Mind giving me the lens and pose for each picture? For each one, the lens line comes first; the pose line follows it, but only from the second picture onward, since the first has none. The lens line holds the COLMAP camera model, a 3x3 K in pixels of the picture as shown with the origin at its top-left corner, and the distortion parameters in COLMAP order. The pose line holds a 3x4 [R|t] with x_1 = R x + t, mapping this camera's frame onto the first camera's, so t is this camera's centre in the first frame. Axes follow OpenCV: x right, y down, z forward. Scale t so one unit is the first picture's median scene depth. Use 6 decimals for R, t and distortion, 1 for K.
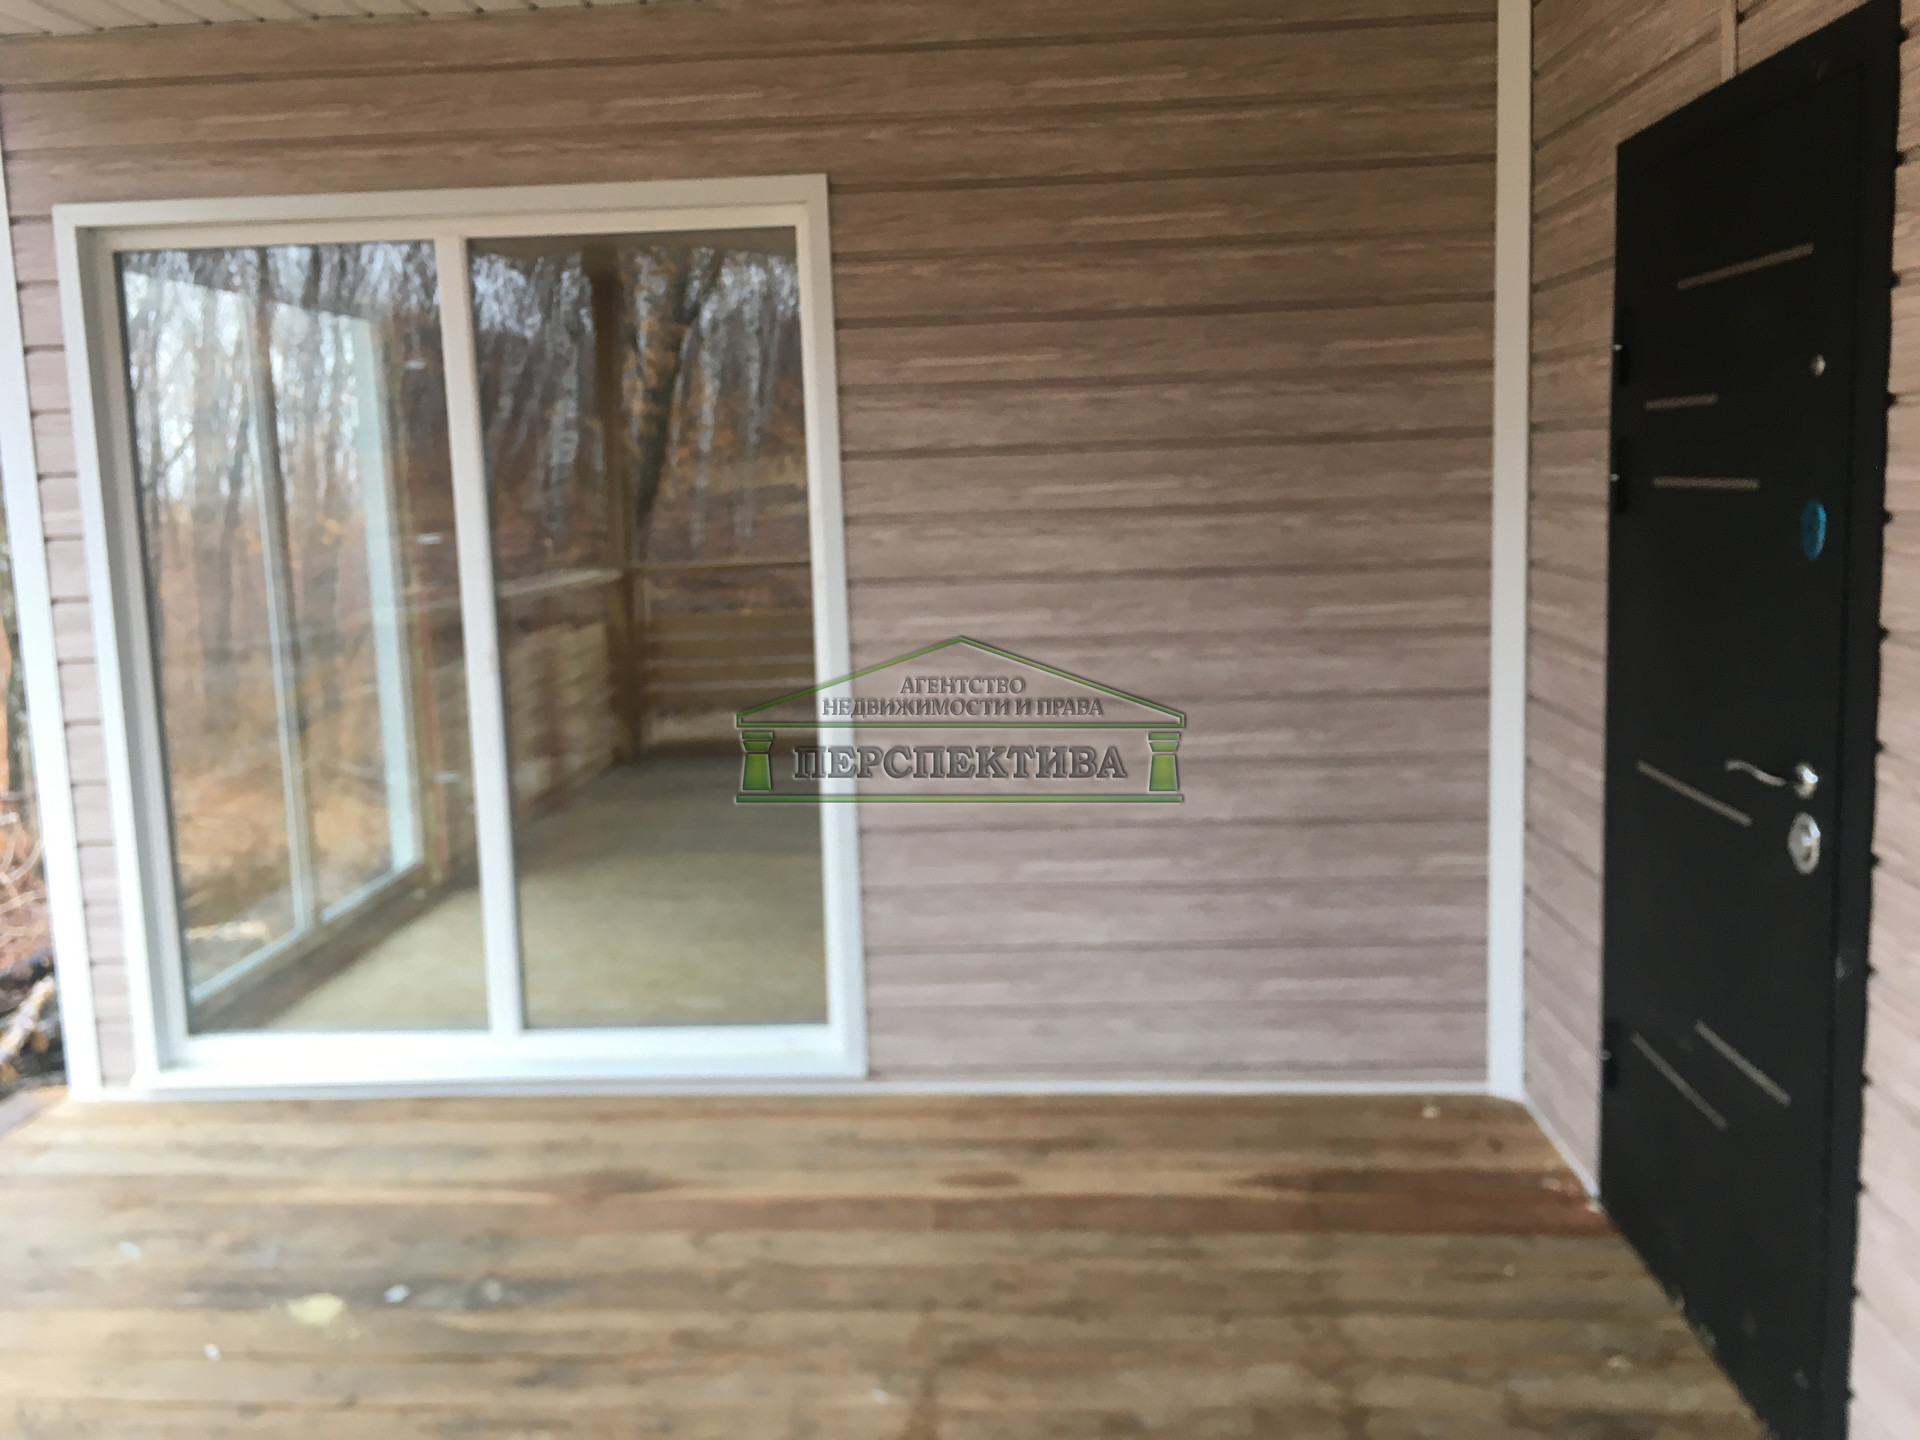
lens RADIAL K [[1647.5, 0, 968.8], [0, 1647.5, 659.8], [0, 0, 1]] dist [0.077478, -0.130965]
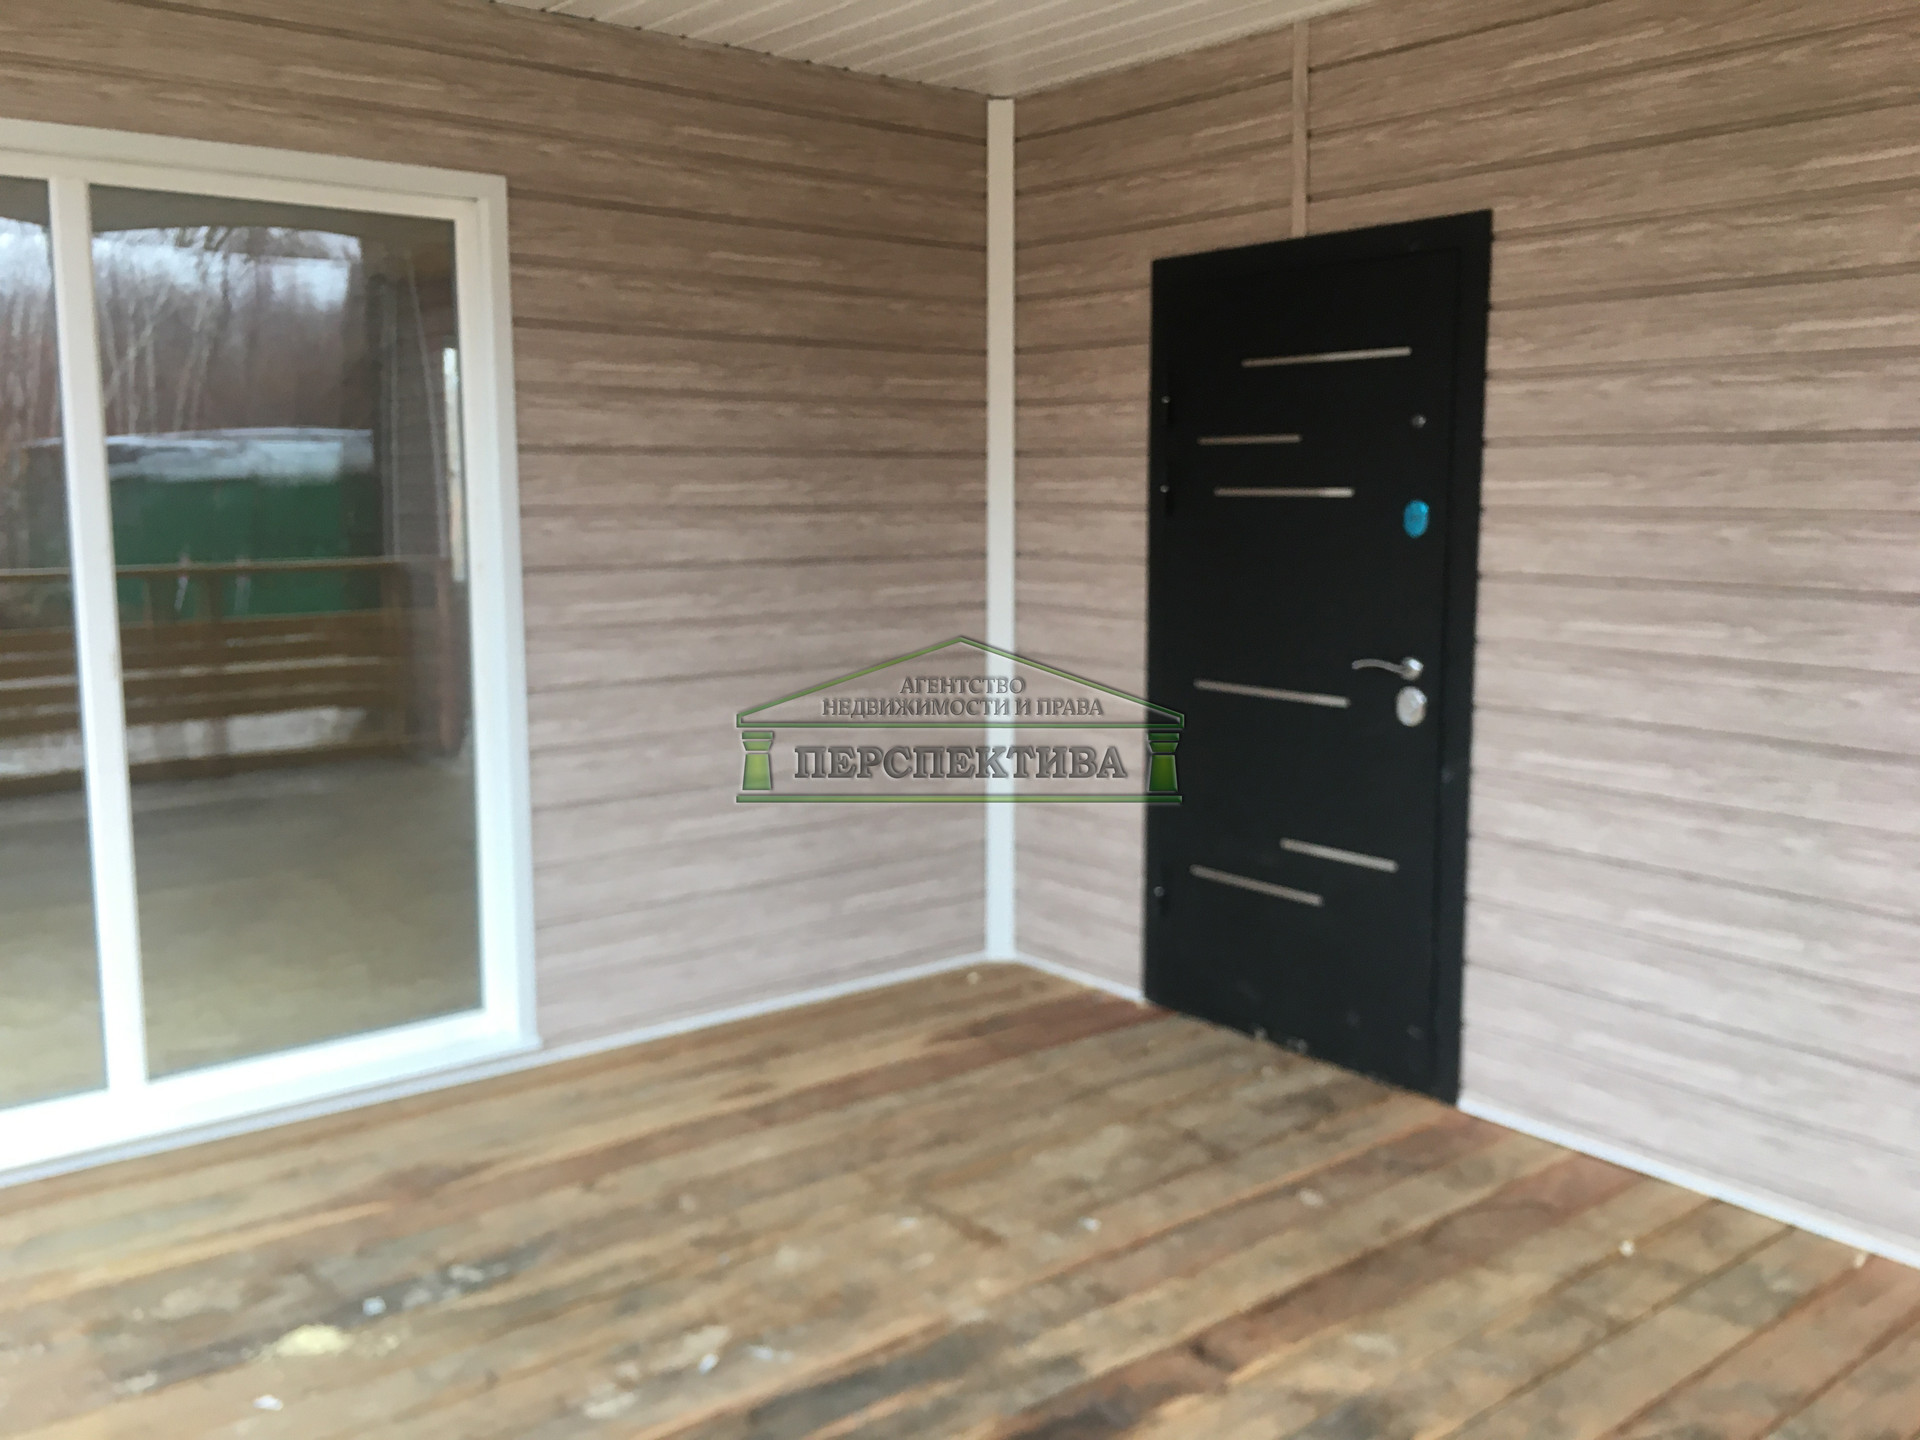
lens RADIAL K [[1647.5, 0, 968.8], [0, 1647.5, 659.8], [0, 0, 1]] dist [0.077478, -0.130965]
pose [[0.735548, -0.040002, 0.676291, -0.601250], [0.053902, 0.998546, 0.000438, 0.024903], [-0.675325, 0.036131, 0.736634, 0.046669]]
